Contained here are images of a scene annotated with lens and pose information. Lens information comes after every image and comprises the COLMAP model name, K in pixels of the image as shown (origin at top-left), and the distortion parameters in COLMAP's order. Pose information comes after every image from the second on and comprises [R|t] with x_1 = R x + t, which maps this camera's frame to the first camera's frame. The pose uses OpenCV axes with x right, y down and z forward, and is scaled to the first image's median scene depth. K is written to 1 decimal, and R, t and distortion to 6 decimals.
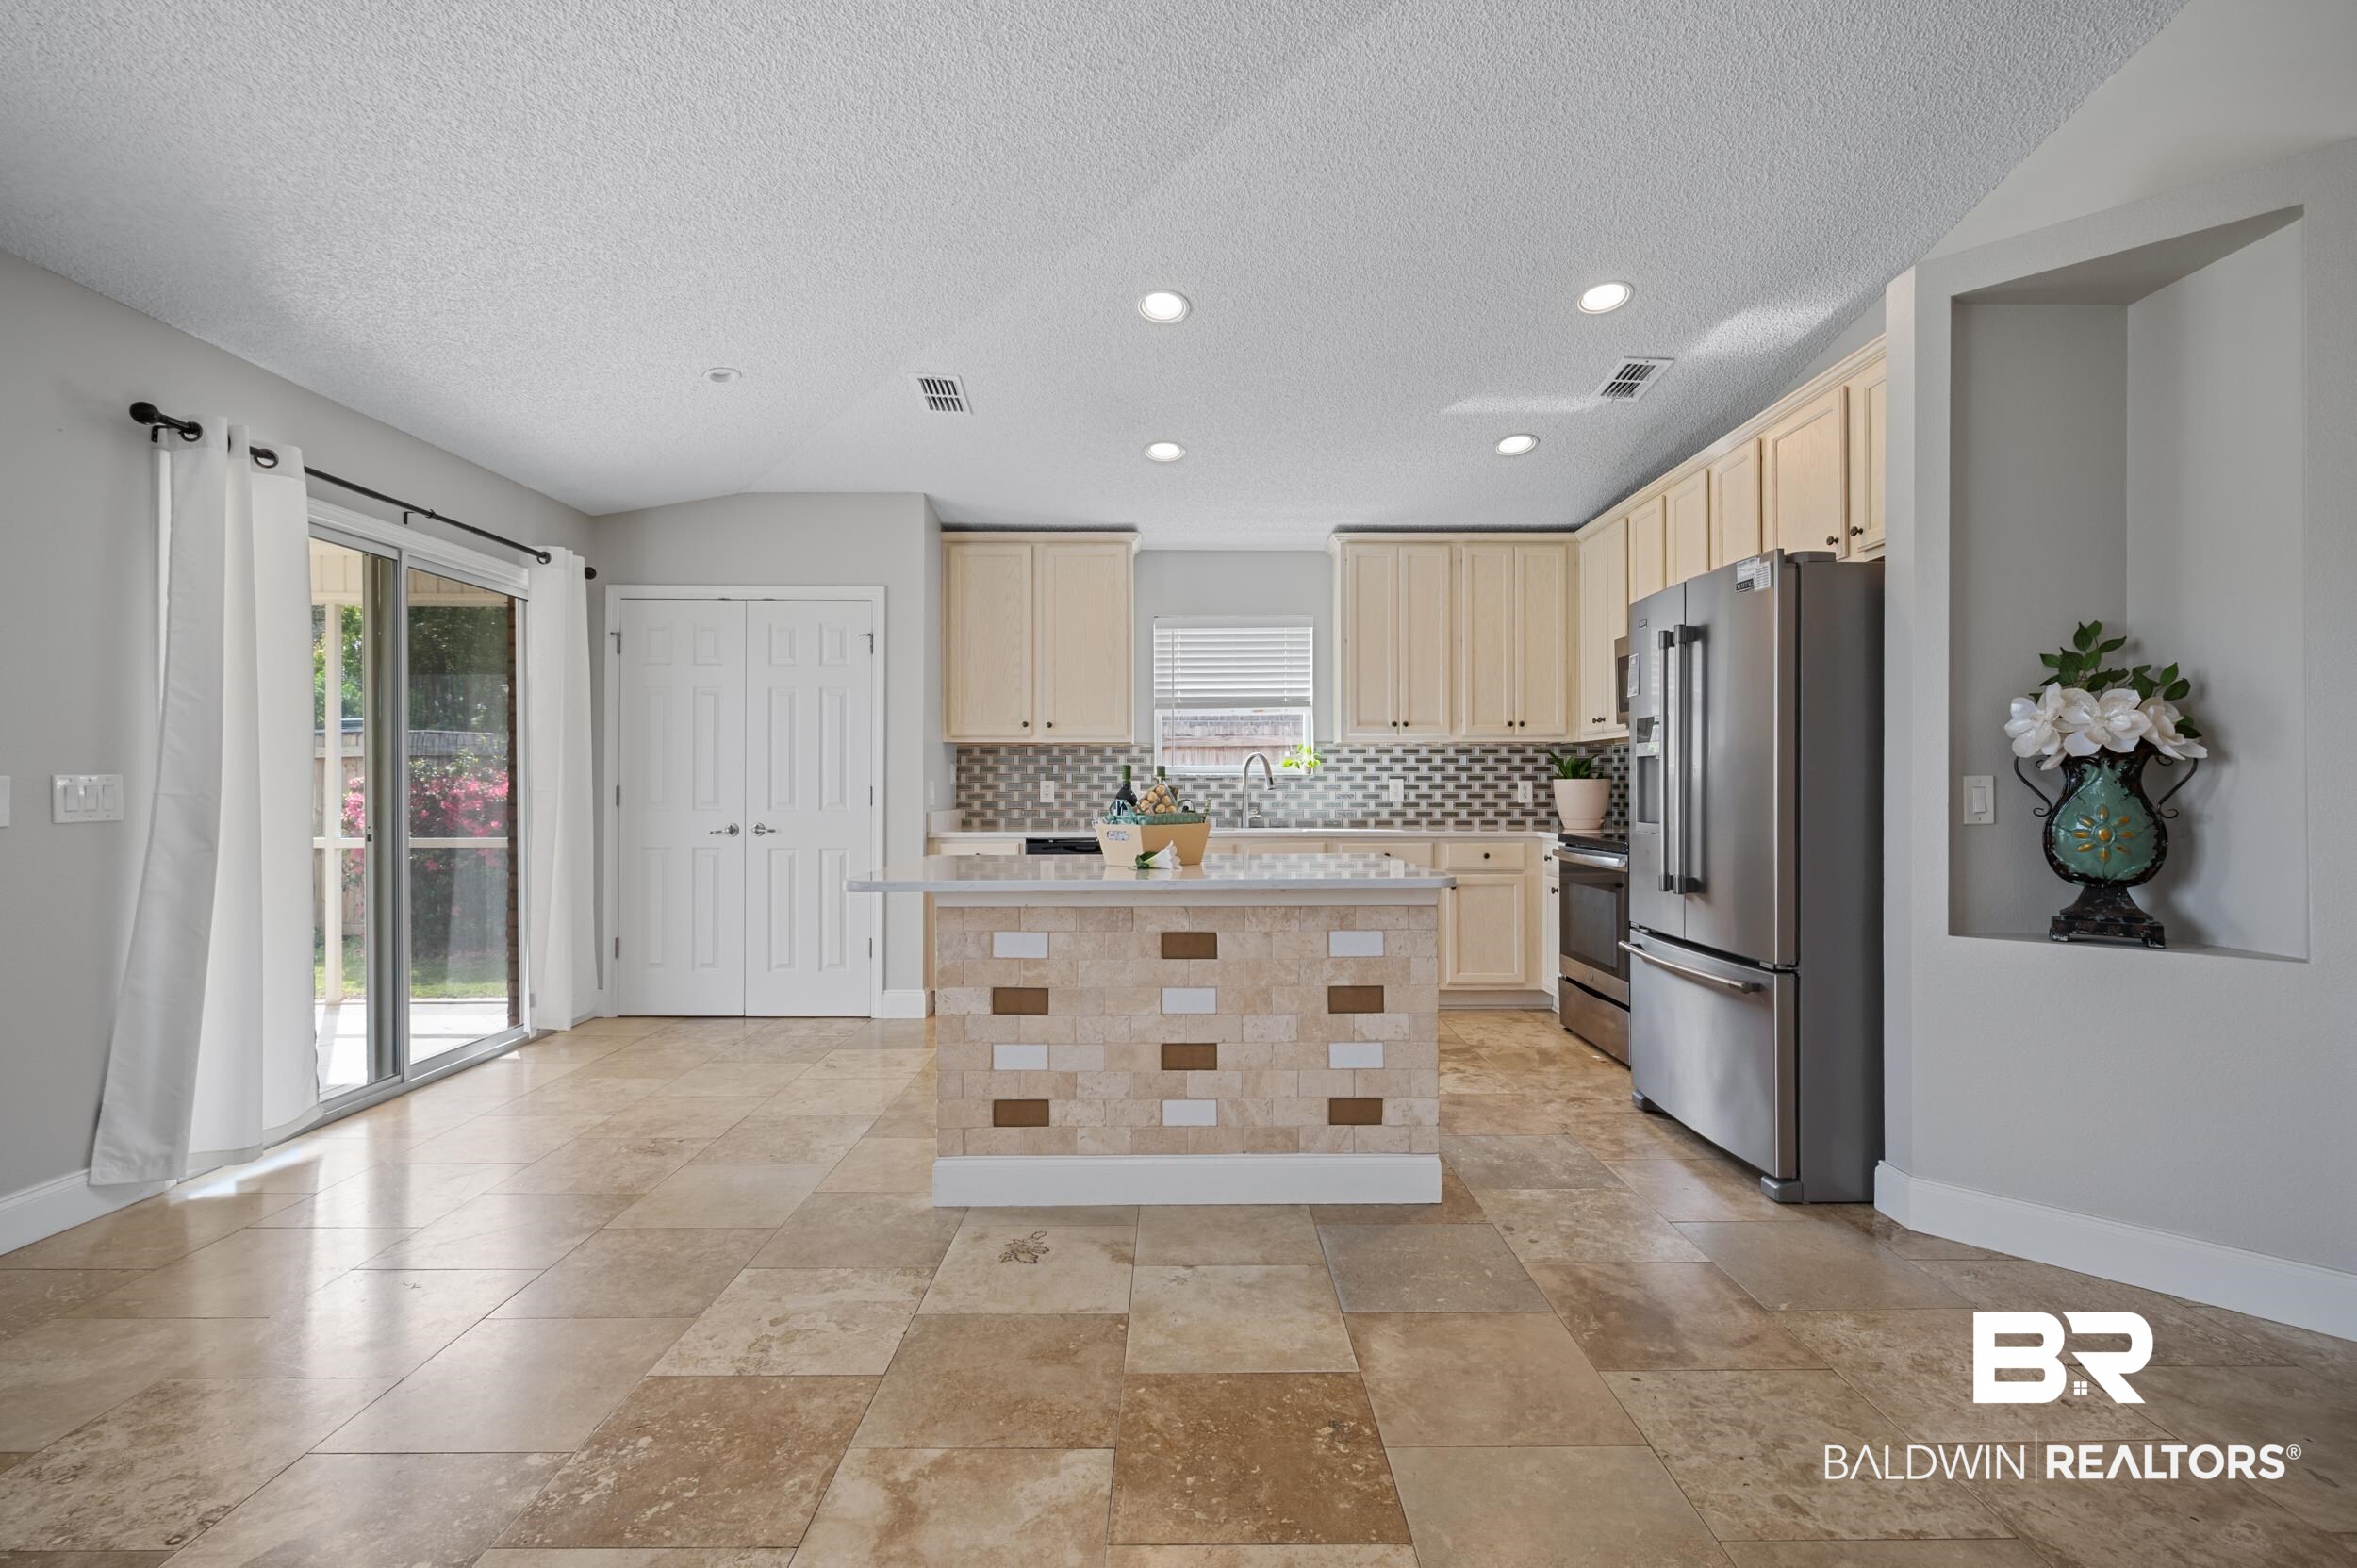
lens RADIAL K [[1052.7, 0, 1183.9], [0, 1052.7, 785.0], [0, 0, 1]] dist [-0.002986, -0.000344]
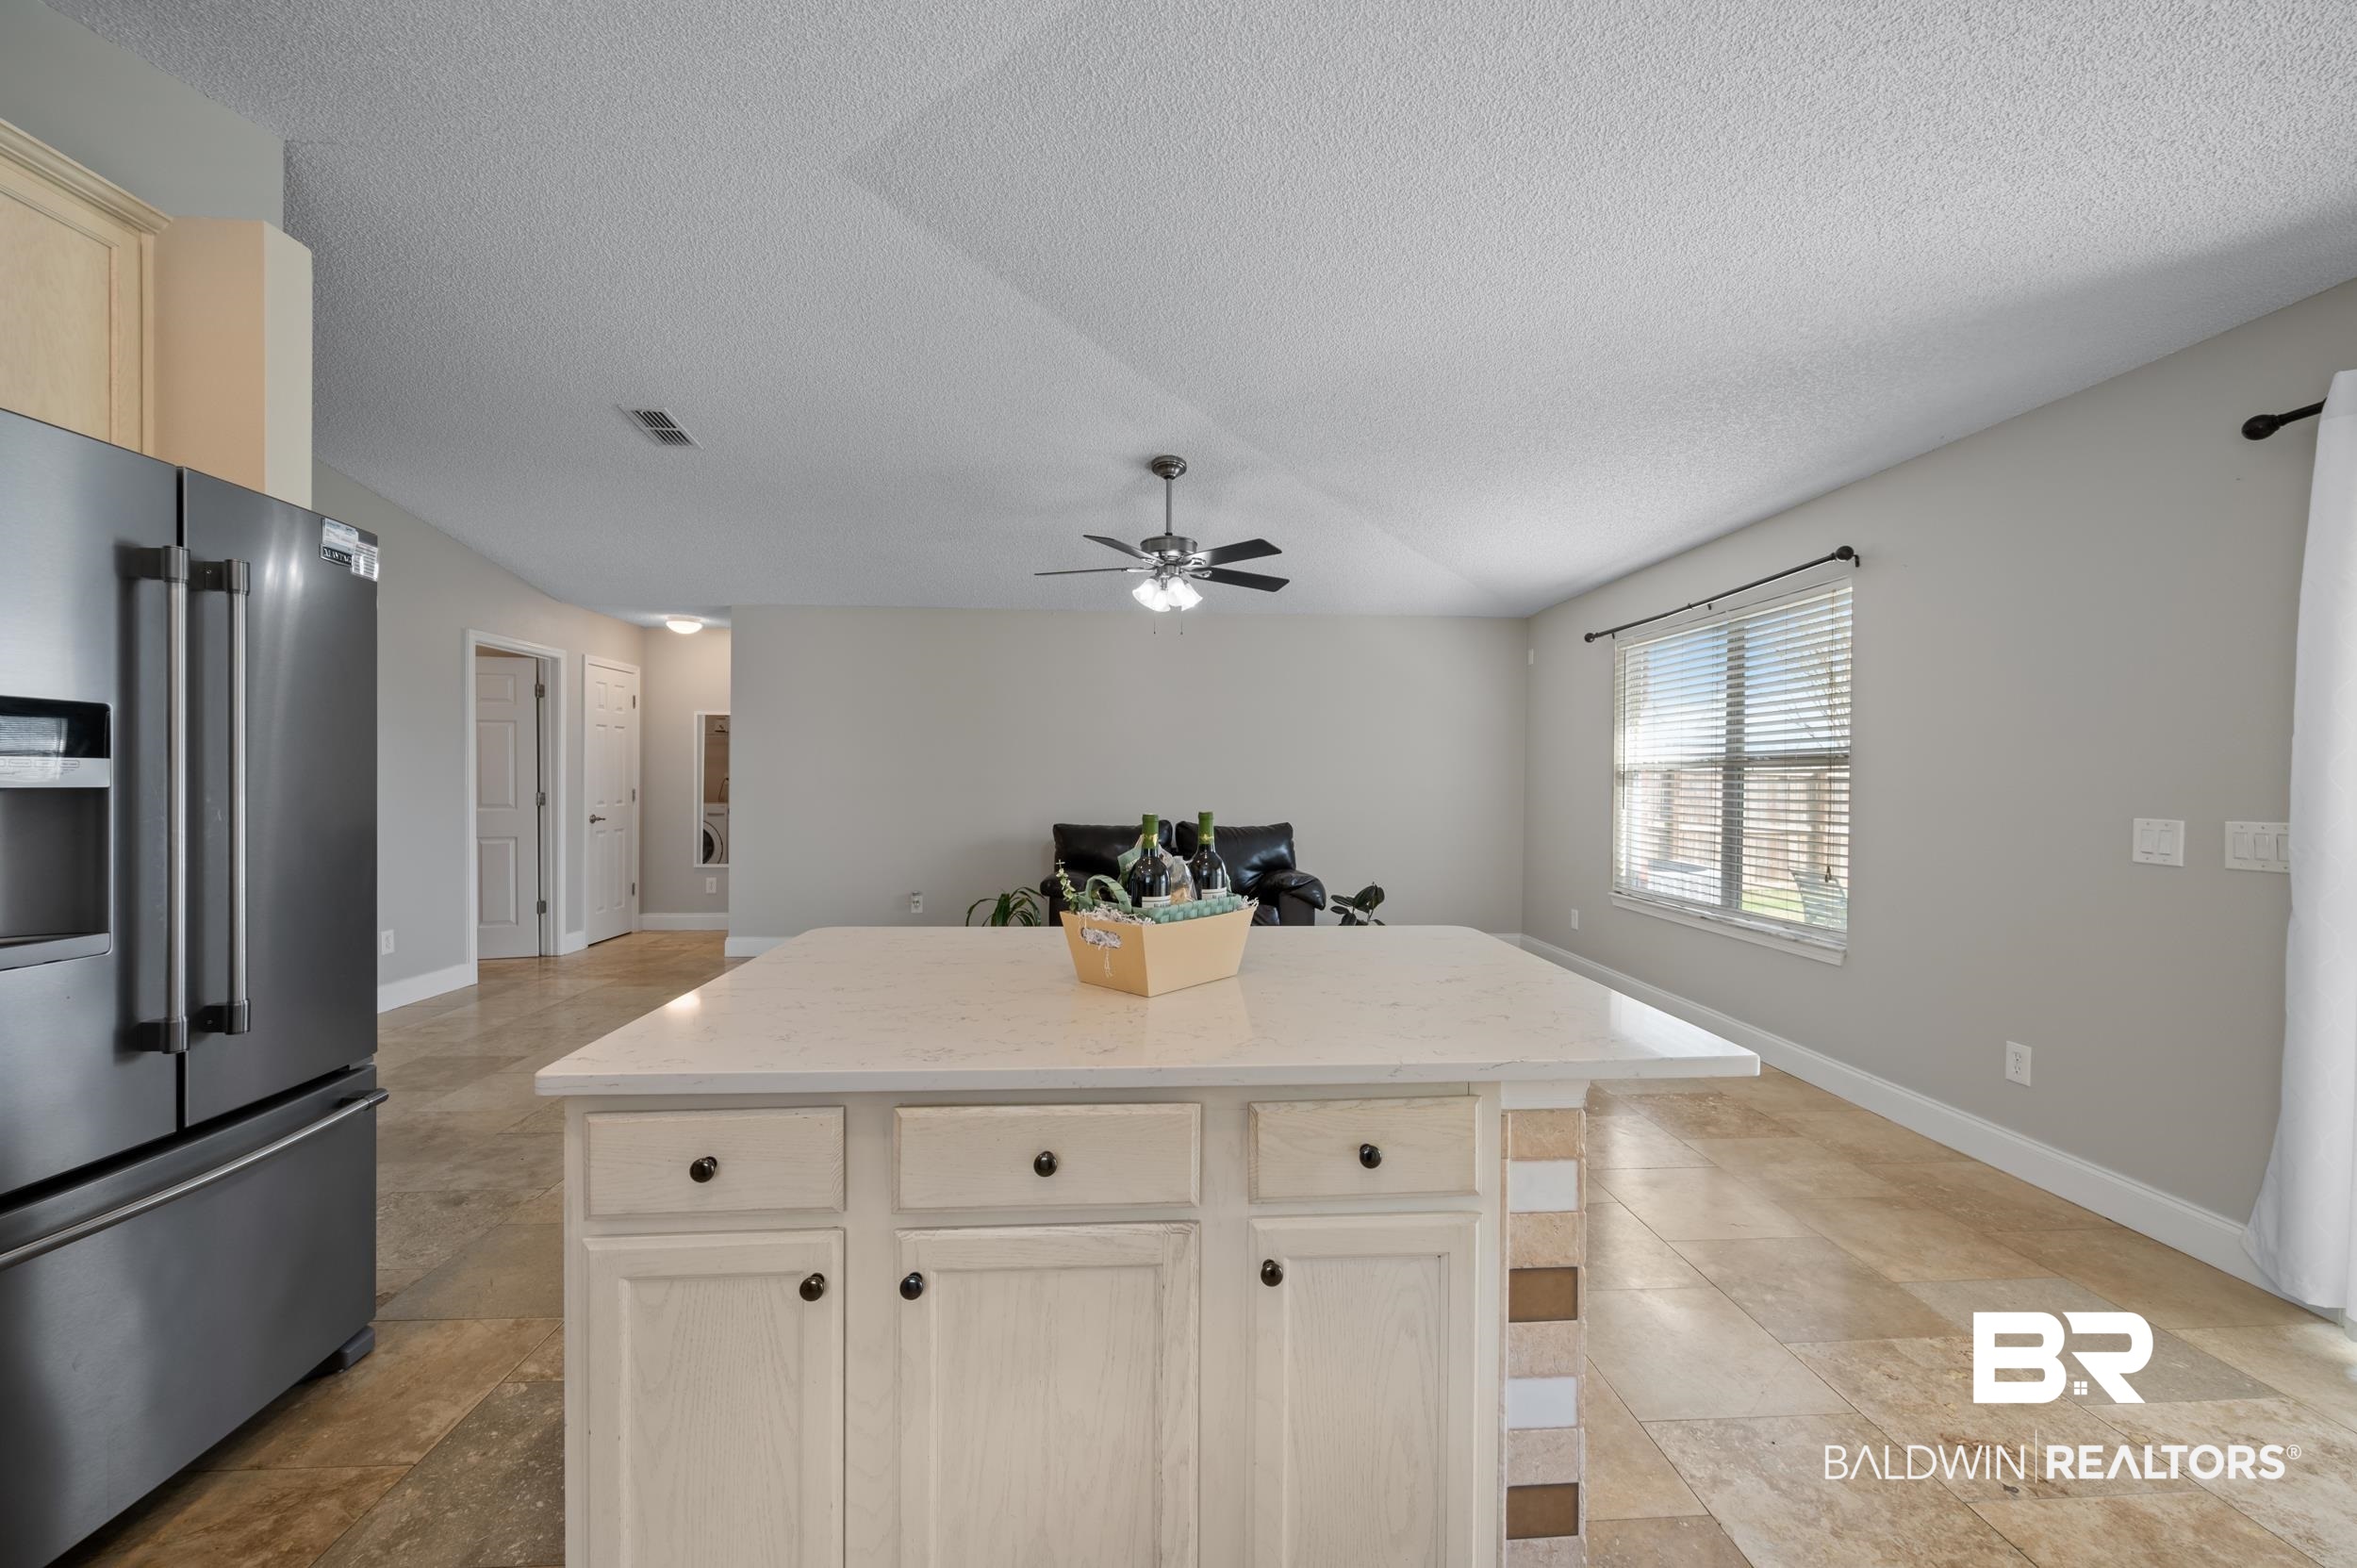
lens RADIAL K [[925.1, 0, 1191.8], [0, 925.1, 787.0], [0, 0, 1]] dist [-0.003078, 0.000046]
pose [[-0.998094, -0.005671, -0.061451, -0.014249], [-0.006288, 0.999932, 0.009855, -0.042356], [0.061391, 0.010223, -0.998061, 1.721605]]
